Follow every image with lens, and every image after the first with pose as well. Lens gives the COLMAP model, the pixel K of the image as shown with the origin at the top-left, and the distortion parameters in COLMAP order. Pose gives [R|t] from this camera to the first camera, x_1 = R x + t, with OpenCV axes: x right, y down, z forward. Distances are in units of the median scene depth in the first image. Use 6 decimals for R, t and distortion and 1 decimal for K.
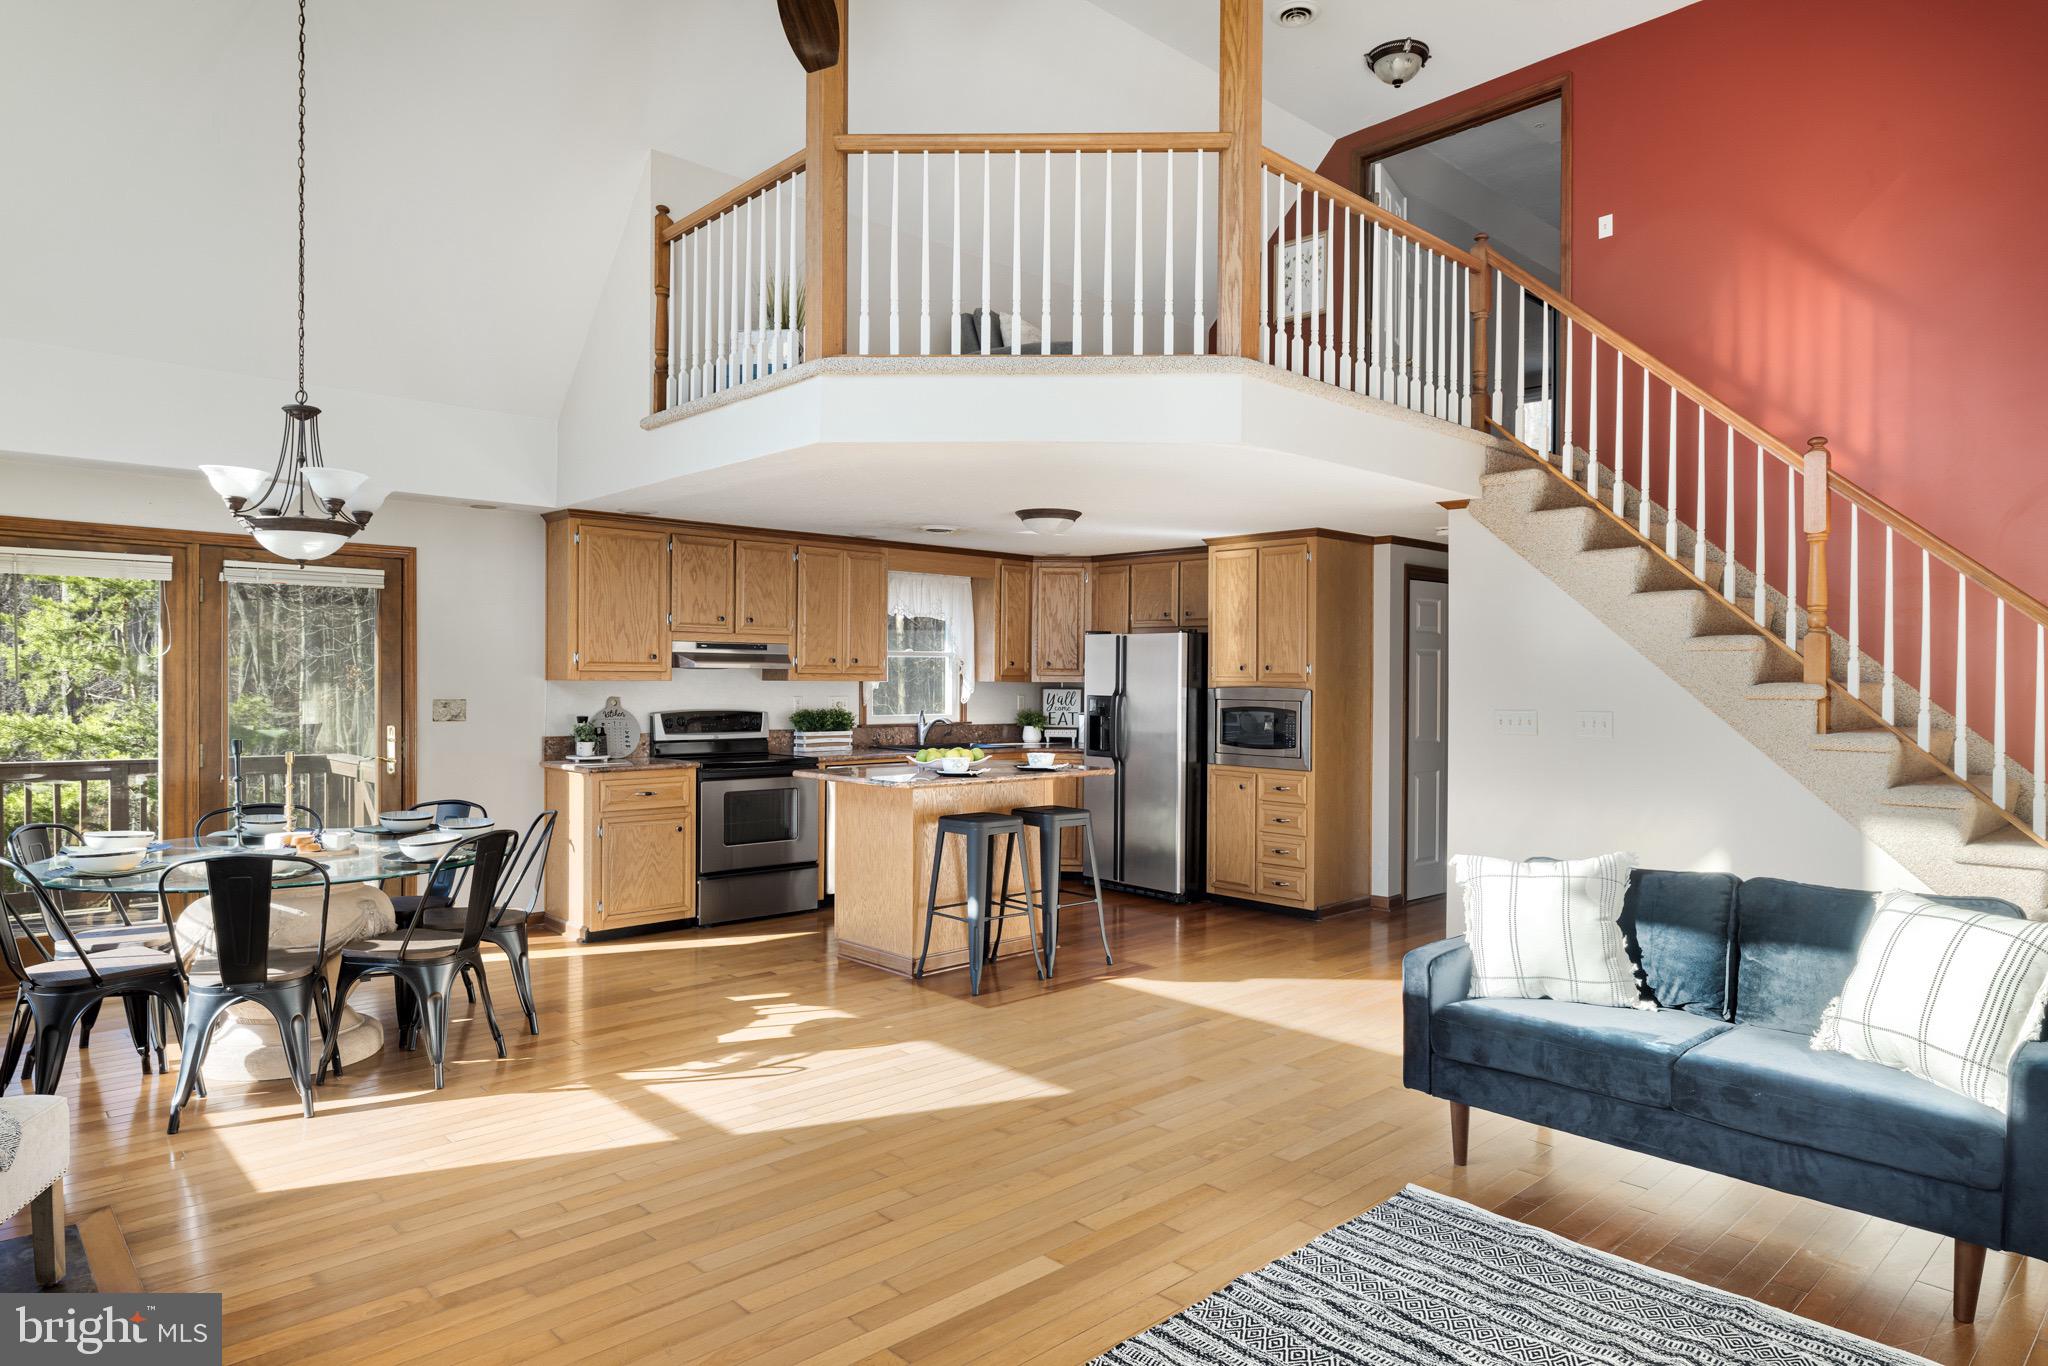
lens RADIAL K [[1218.3, 0, 1026.7], [0, 1218.3, 673.0], [0, 0, 1]] dist [-0.004739, -0.002544]
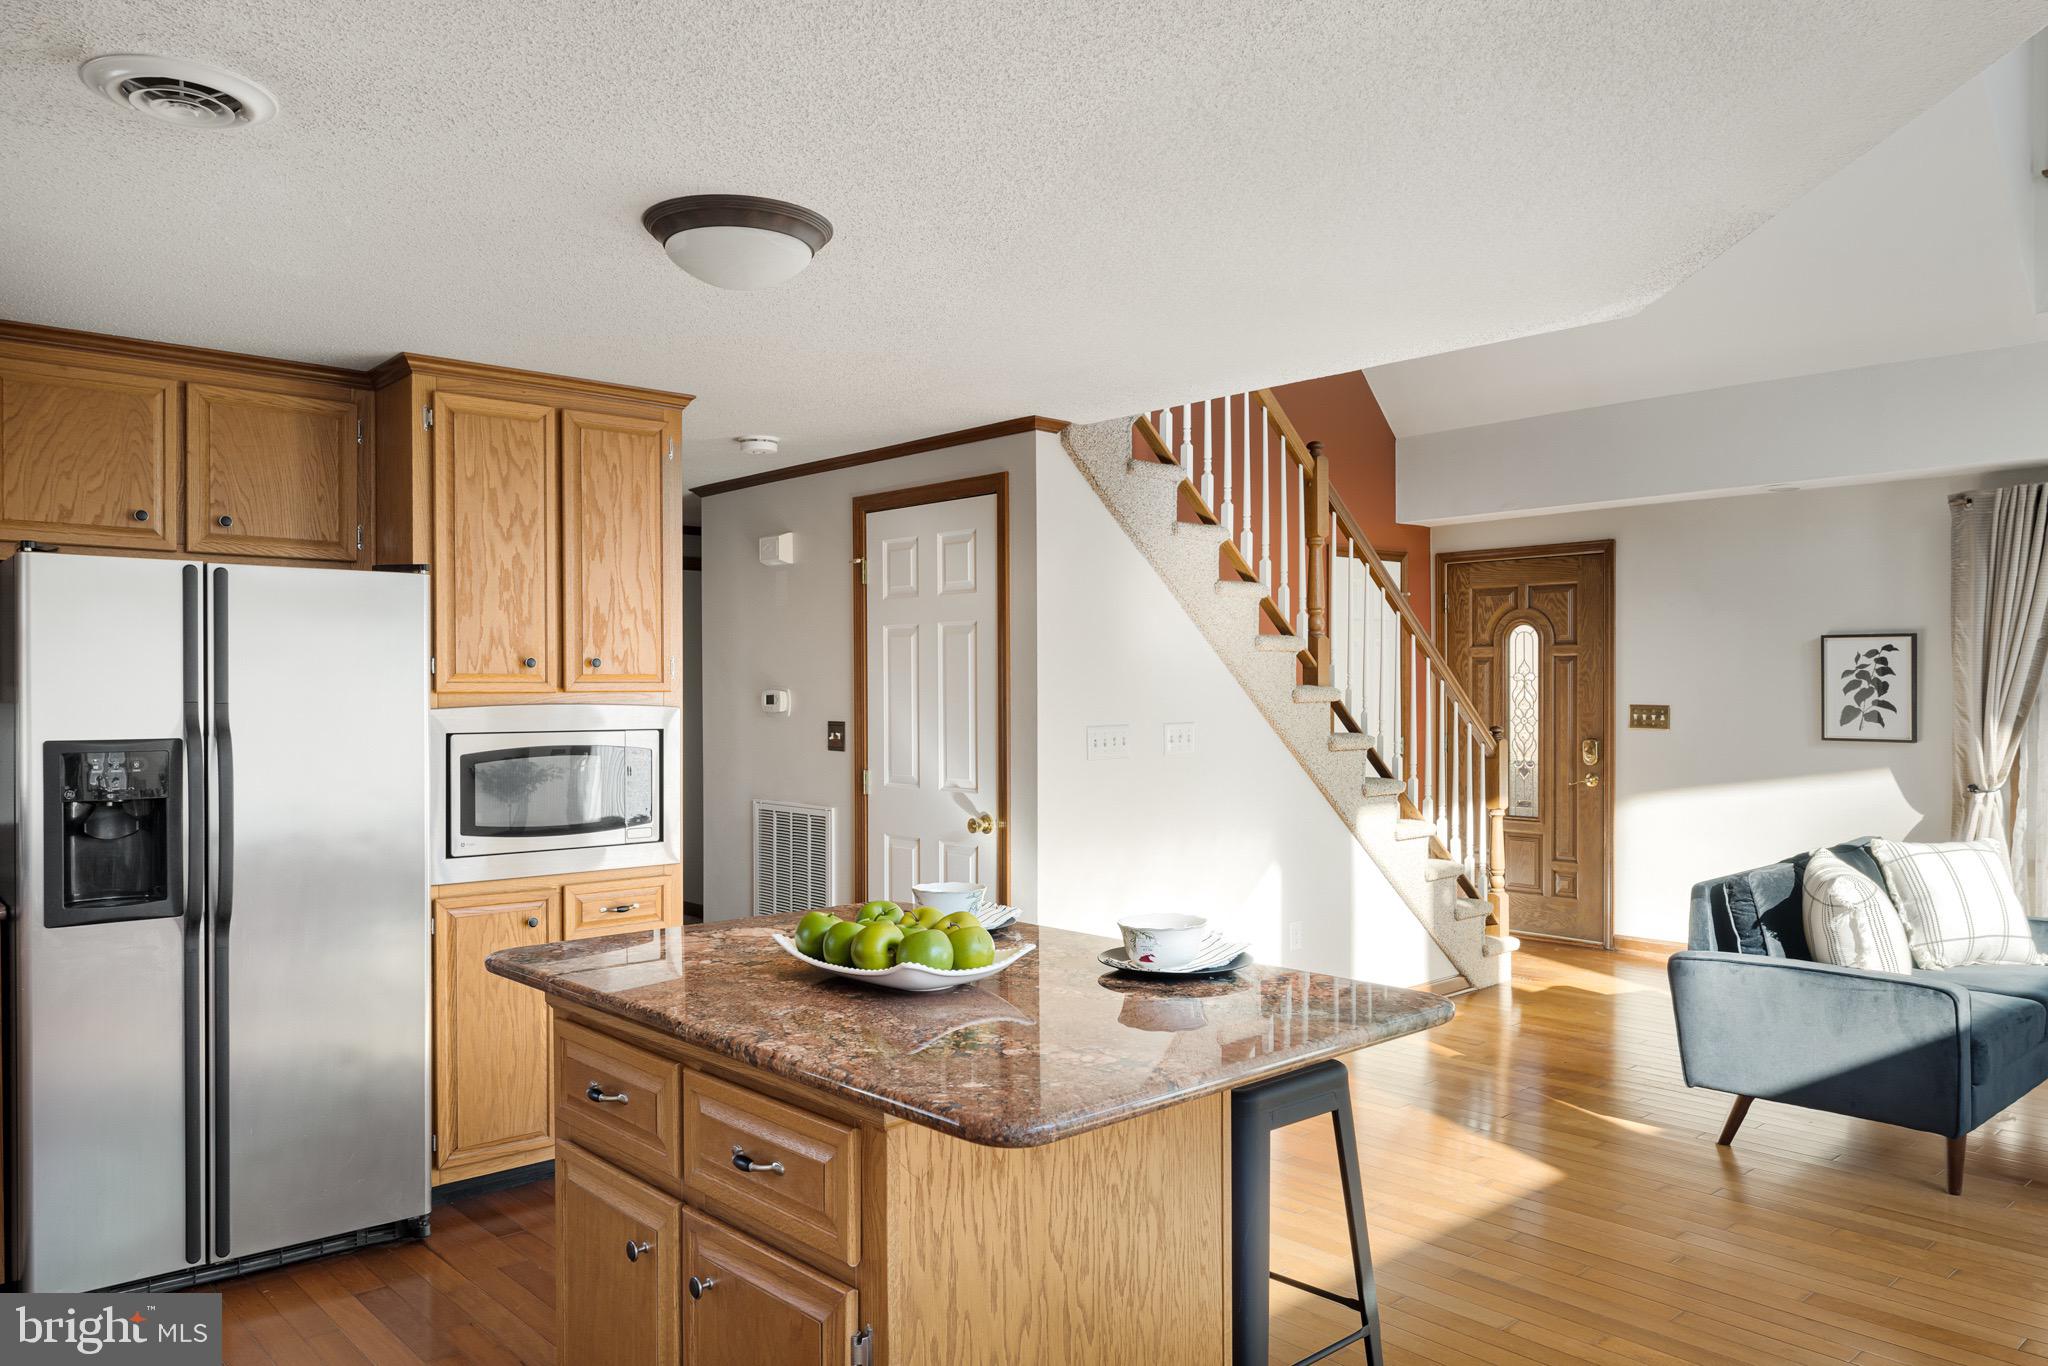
lens RADIAL K [[1430.0, 0, 1038.8], [0, 1430.0, 698.8], [0, 0, 1]] dist [-0.000826, 0.001252]
pose [[0.023419, -0.014508, 0.999620, -0.374799], [-0.001654, 0.999893, 0.014550, 0.001677], [-0.999724, -0.001994, 0.023392, 0.837990]]
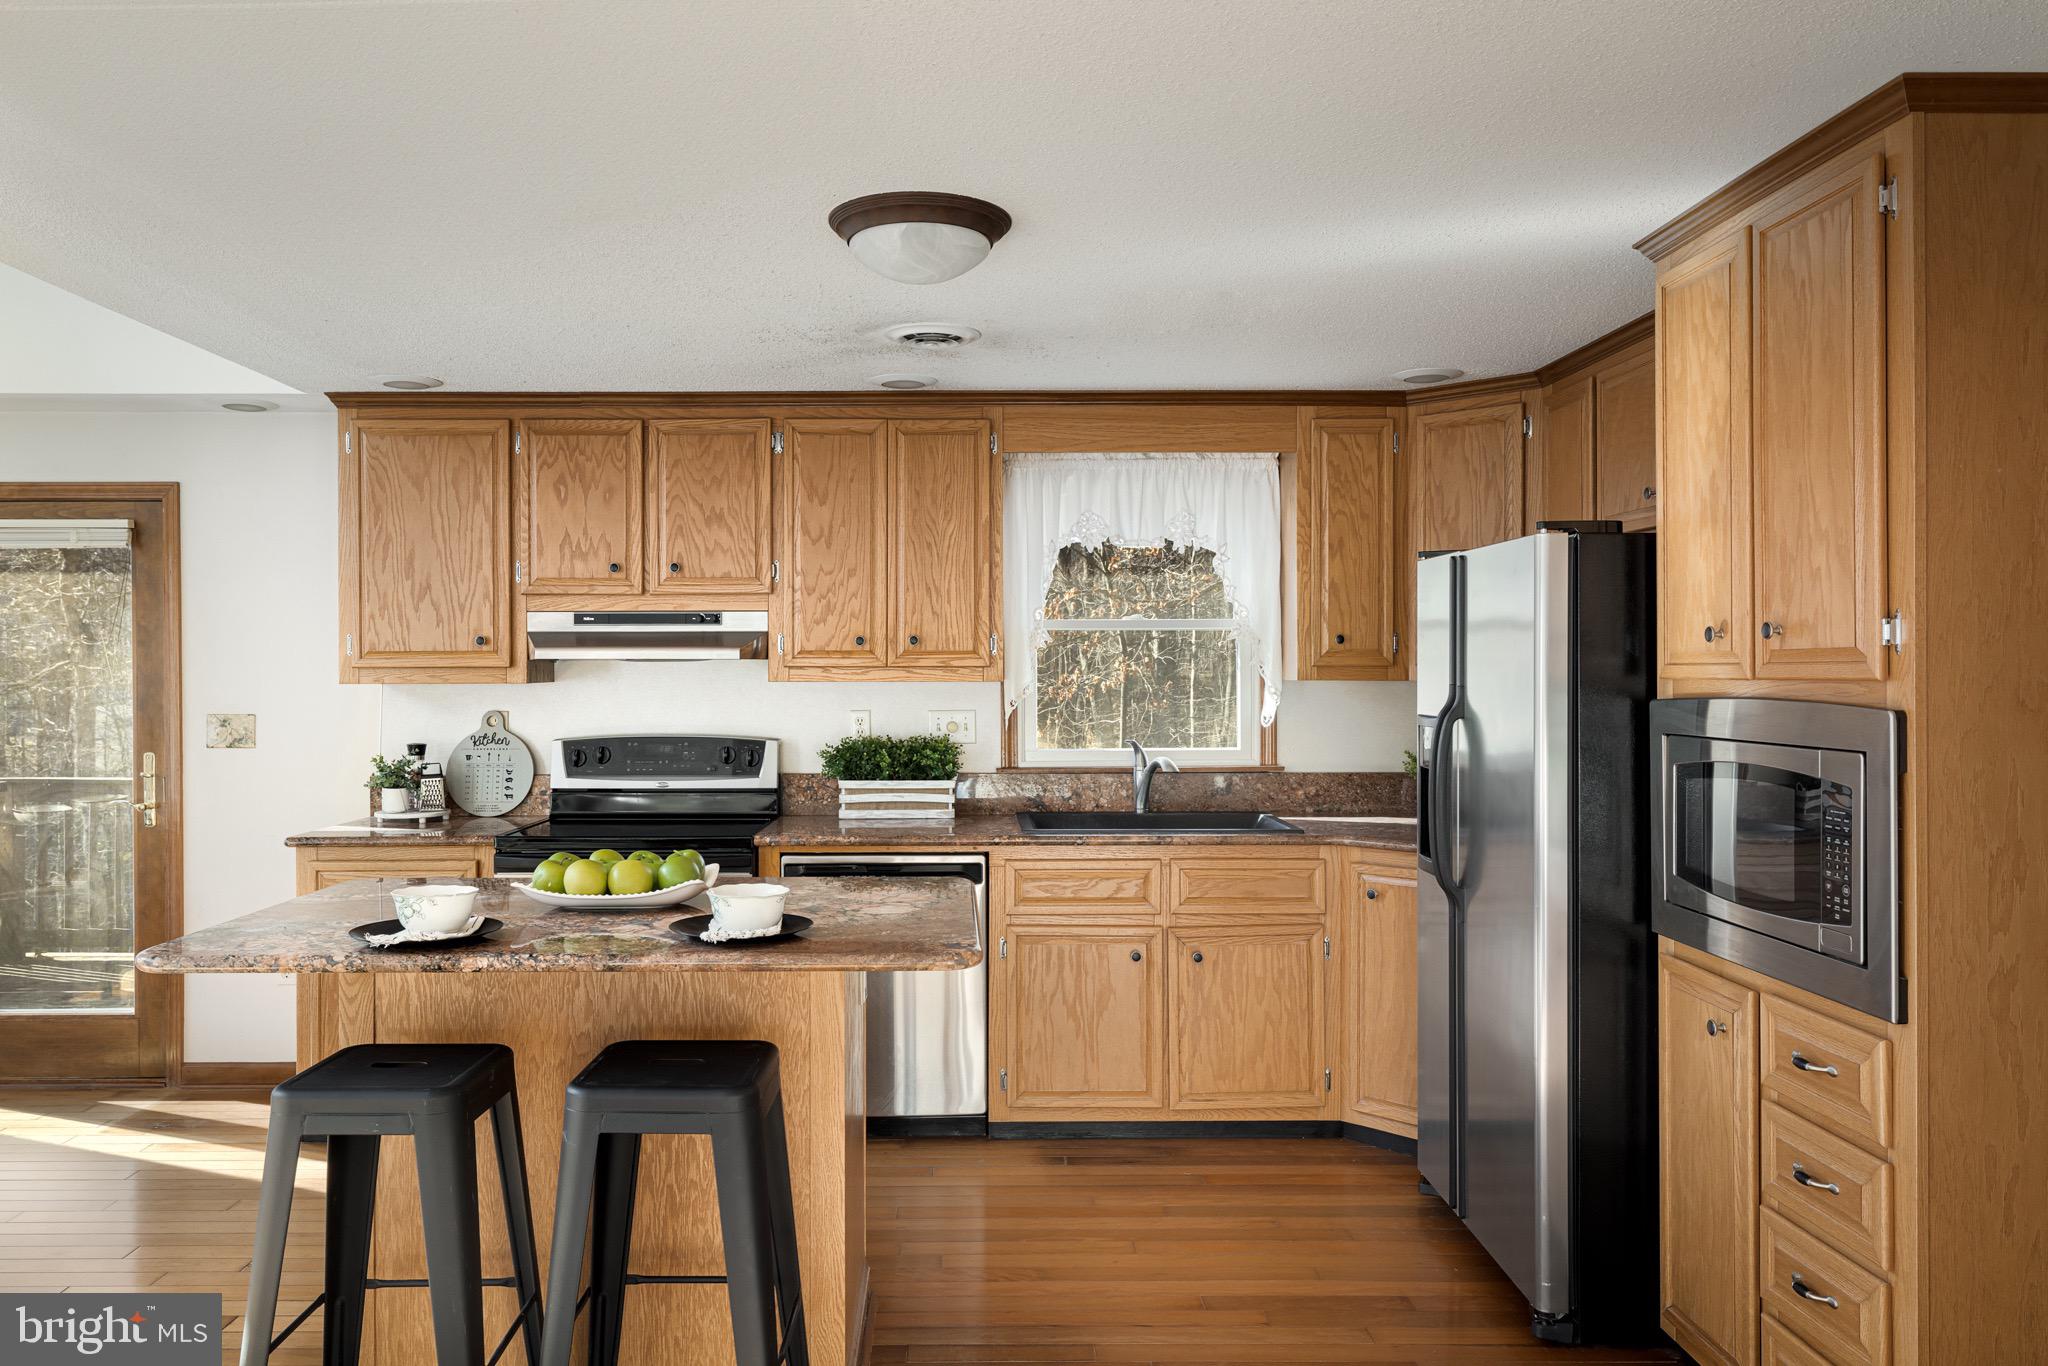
lens RADIAL K [[1430.0, 0, 986.5], [0, 1430.0, 674.5], [0, 0, 1]] dist [-0.000826, 0.001252]
pose [[0.730533, -0.006558, -0.682846, 0.302376], [0.010085, 0.999948, 0.001185, 0.003733], [0.682803, -0.007752, 0.730561, 0.649175]]
